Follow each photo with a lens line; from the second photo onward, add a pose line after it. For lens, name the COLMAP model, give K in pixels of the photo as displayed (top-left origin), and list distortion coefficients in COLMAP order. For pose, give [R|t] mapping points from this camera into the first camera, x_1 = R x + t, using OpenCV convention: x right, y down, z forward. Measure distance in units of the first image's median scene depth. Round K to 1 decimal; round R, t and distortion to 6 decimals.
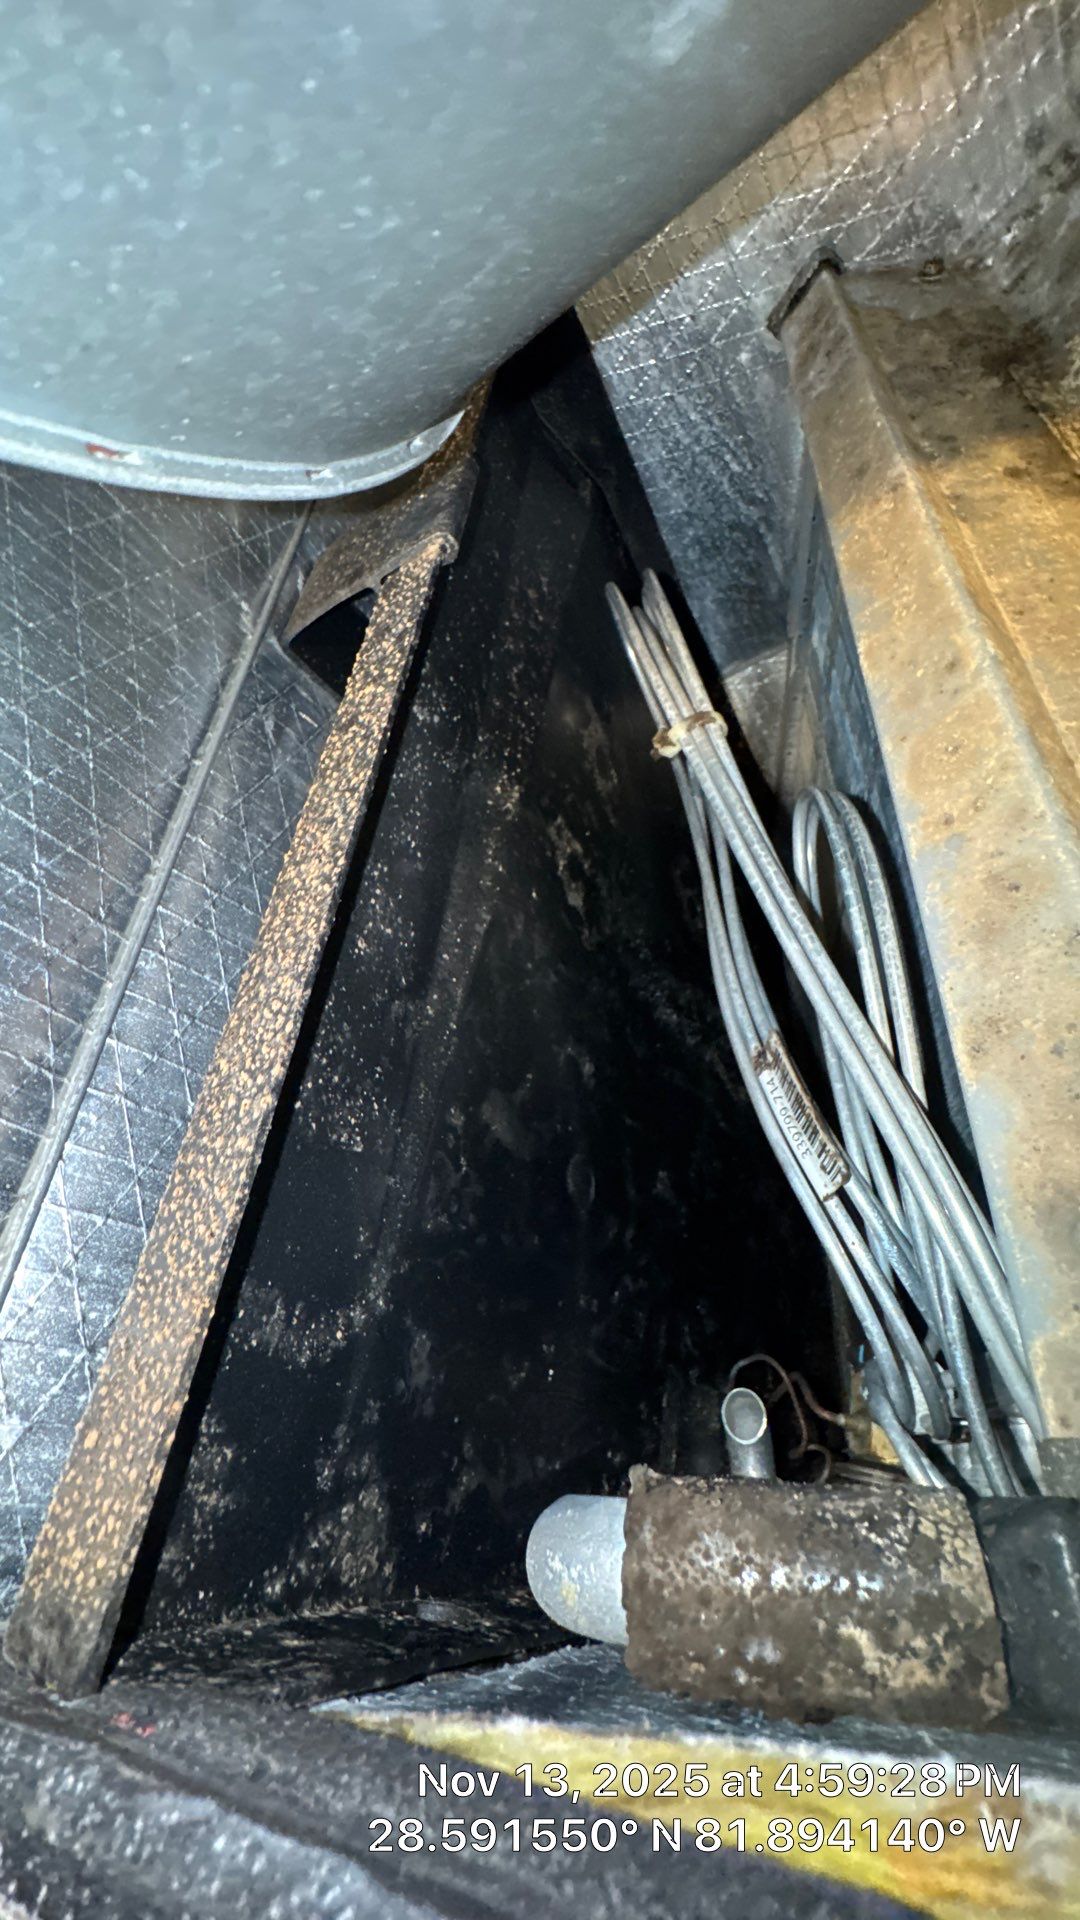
lens RADIAL K [[775.5, 0, 537.0], [0, 775.5, 955.5], [0, 0, 1]] dist [0.000246, 0.000452]
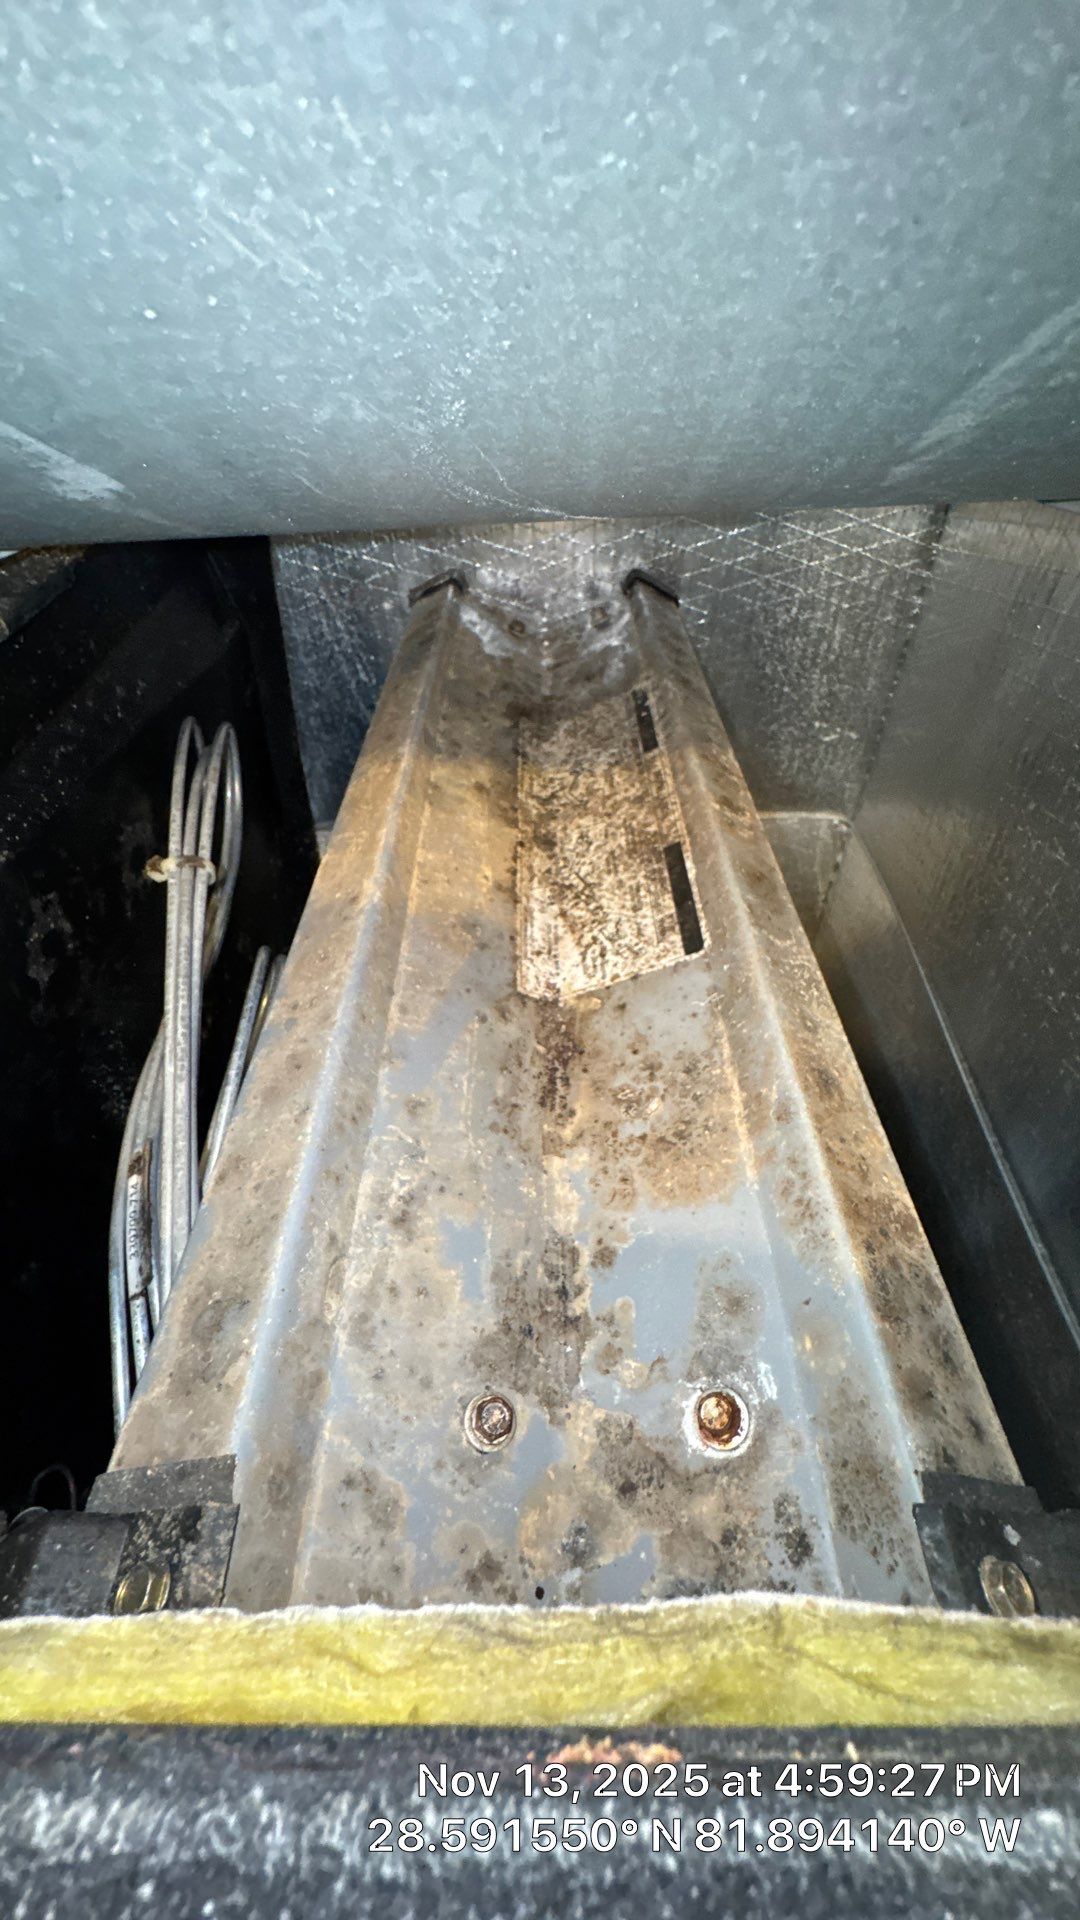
lens RADIAL K [[775.5, 0, 537.0], [0, 775.5, 955.5], [0, 0, 1]] dist [0.000246, 0.000452]
pose [[0.838942, 0.332281, 0.431006, 0.185403], [-0.257581, 0.940083, -0.223375, -0.043324], [-0.479404, 0.076380, 0.874264, -0.250324]]
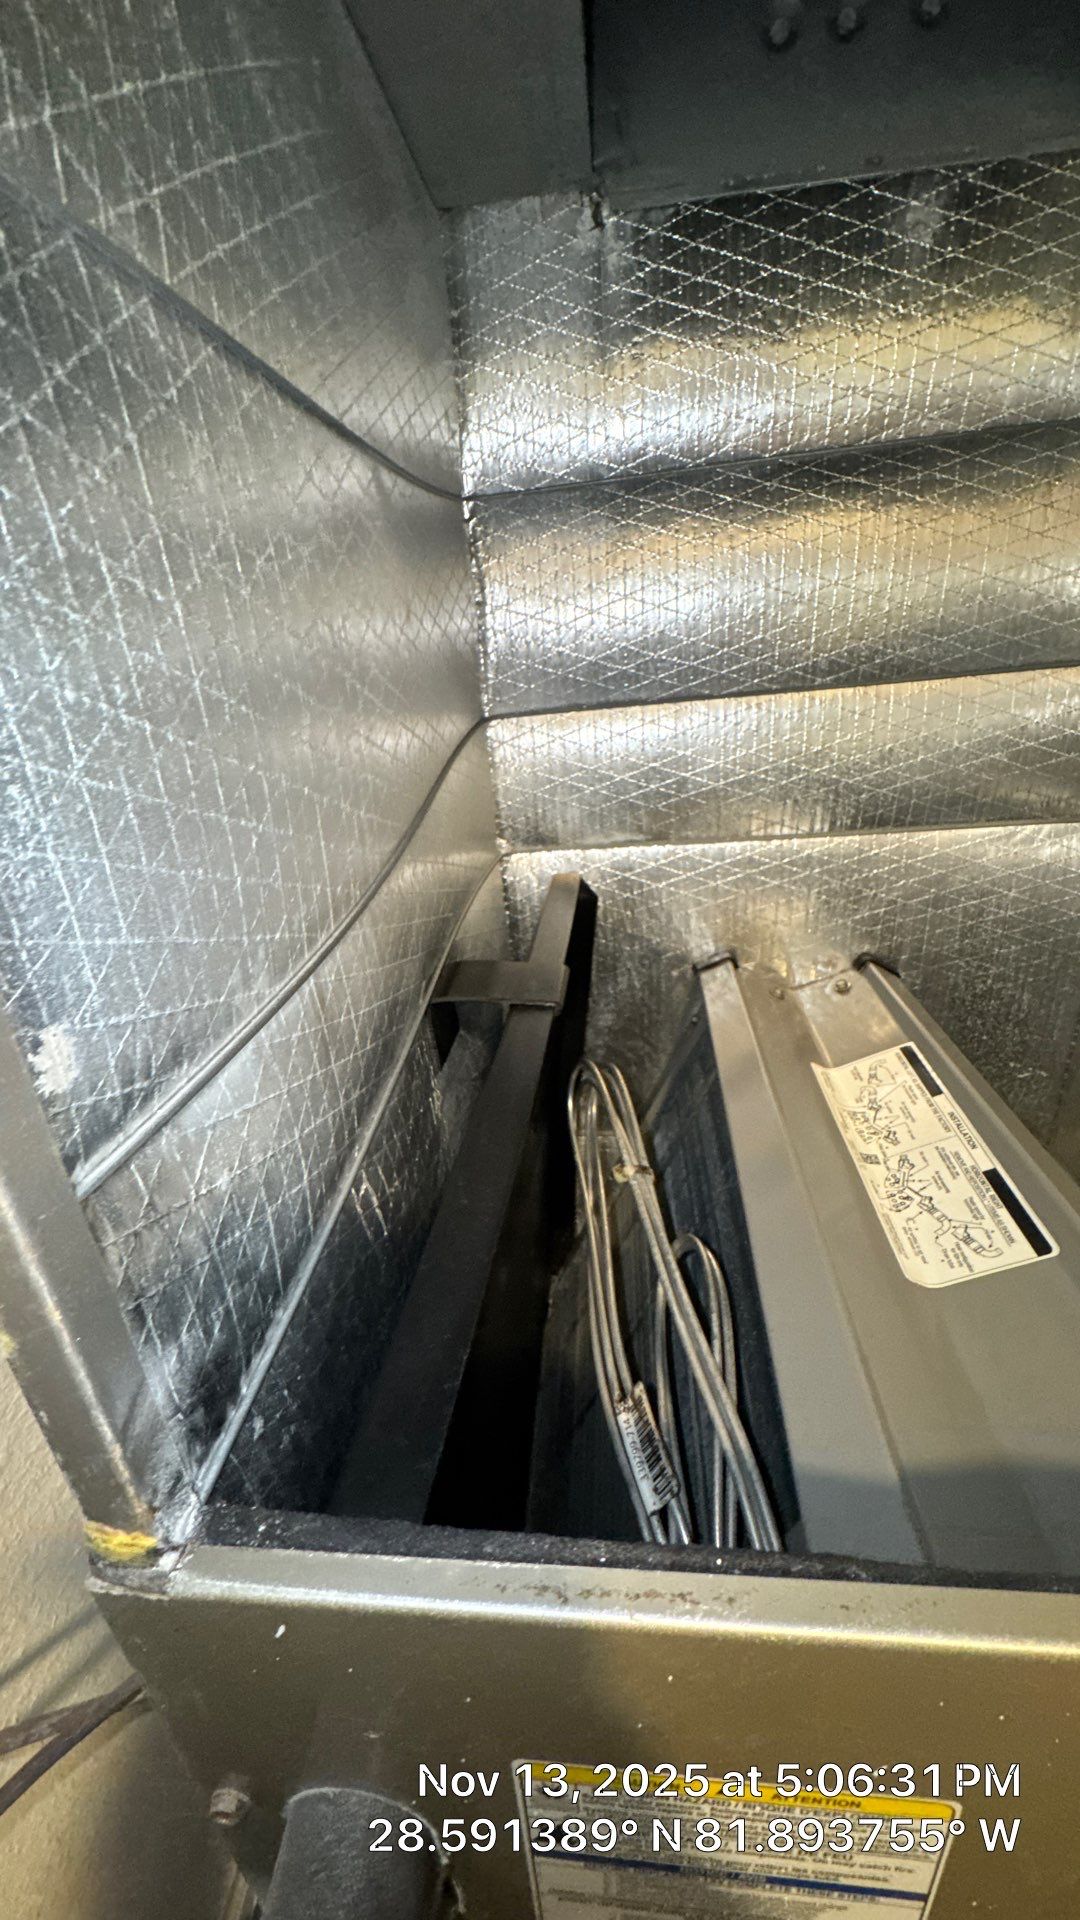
lens RADIAL K [[768.8, 0, 544.1], [0, 768.8, 957.4], [0, 0, 1]] dist [-0.003169, 0.000463]
pose [[0.853823, 0.480939, 0.199210, -0.506454], [-0.321899, 0.788531, -0.524023, 0.264748], [-0.409106, 0.383298, 0.828079, -0.439828]]
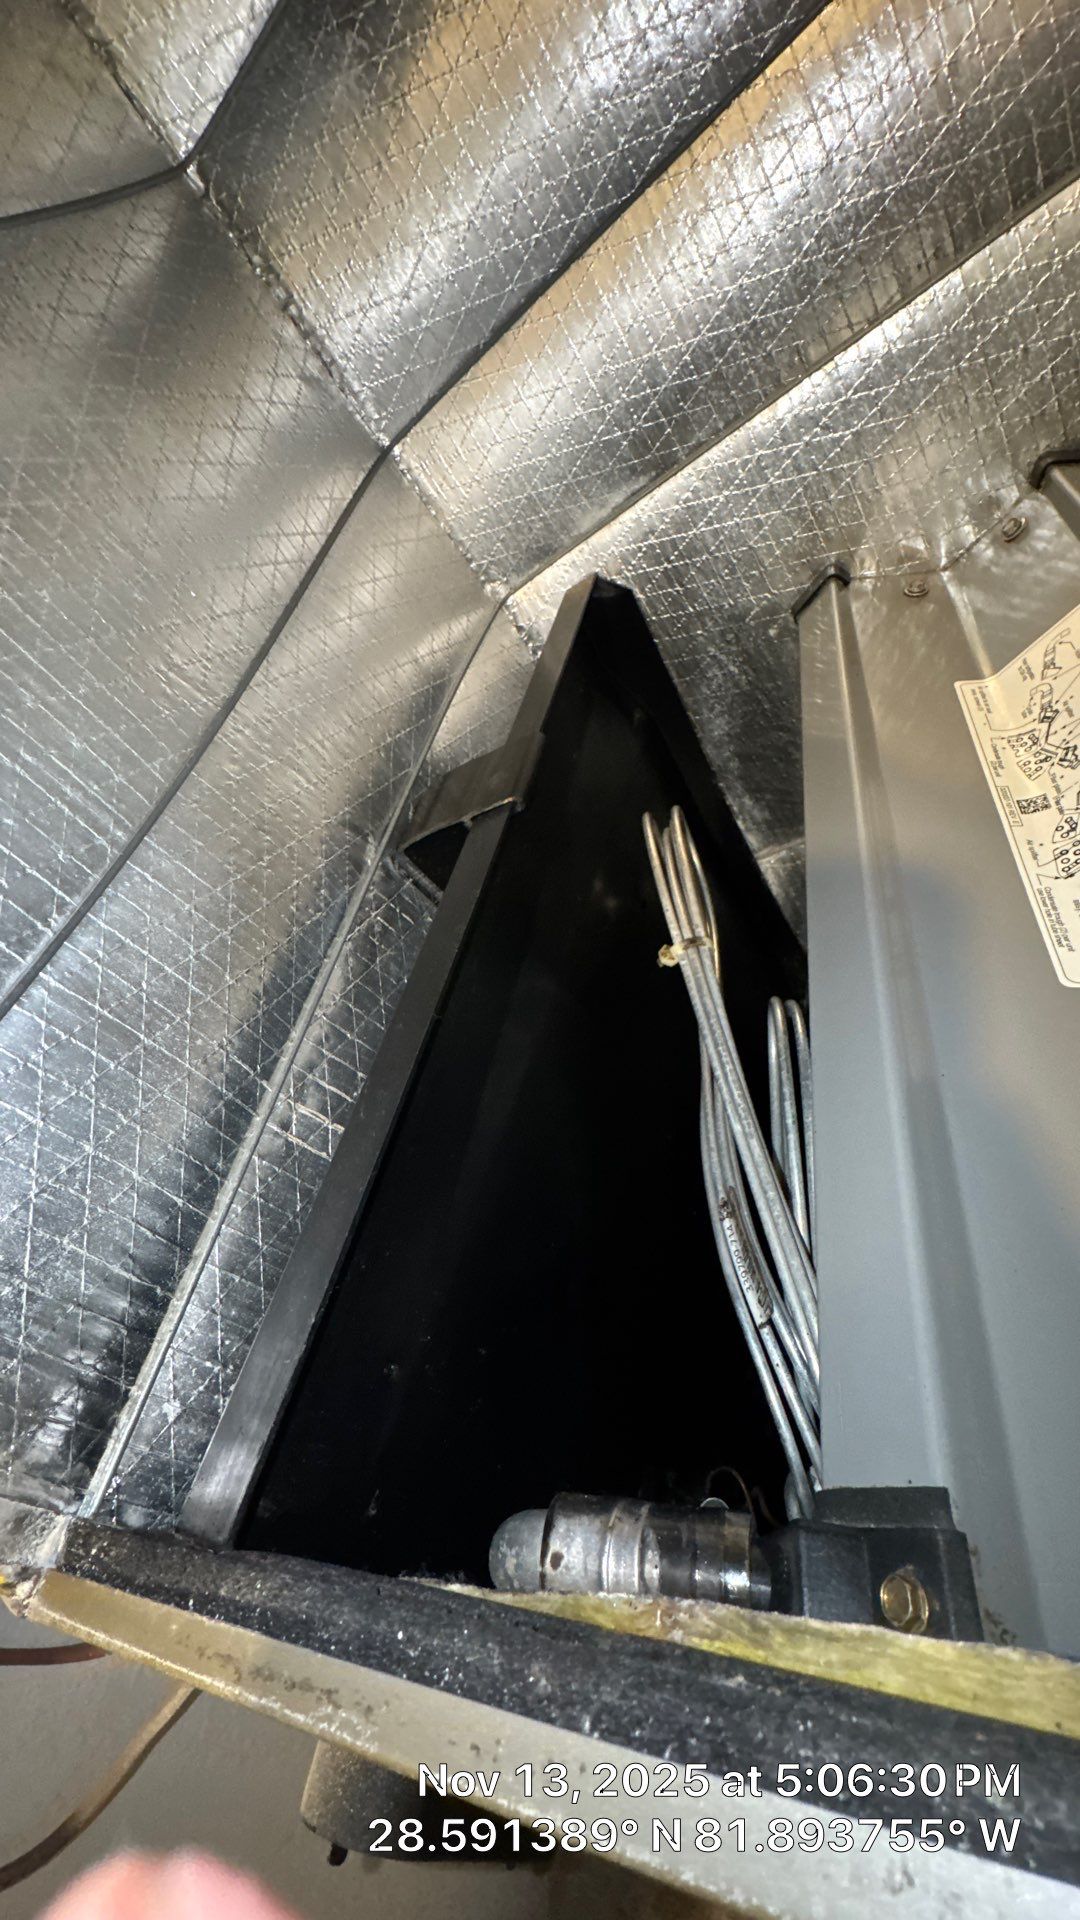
lens RADIAL K [[770.6, 0, 540.0], [0, 770.6, 960.0], [0, 0, 1]] dist [-0.003565, 0.000599]
pose [[0.992836, 0.072261, -0.095157, 0.075135], [-0.083824, 0.988769, -0.123735, -0.084744], [0.085147, 0.130825, 0.987742, -0.317025]]
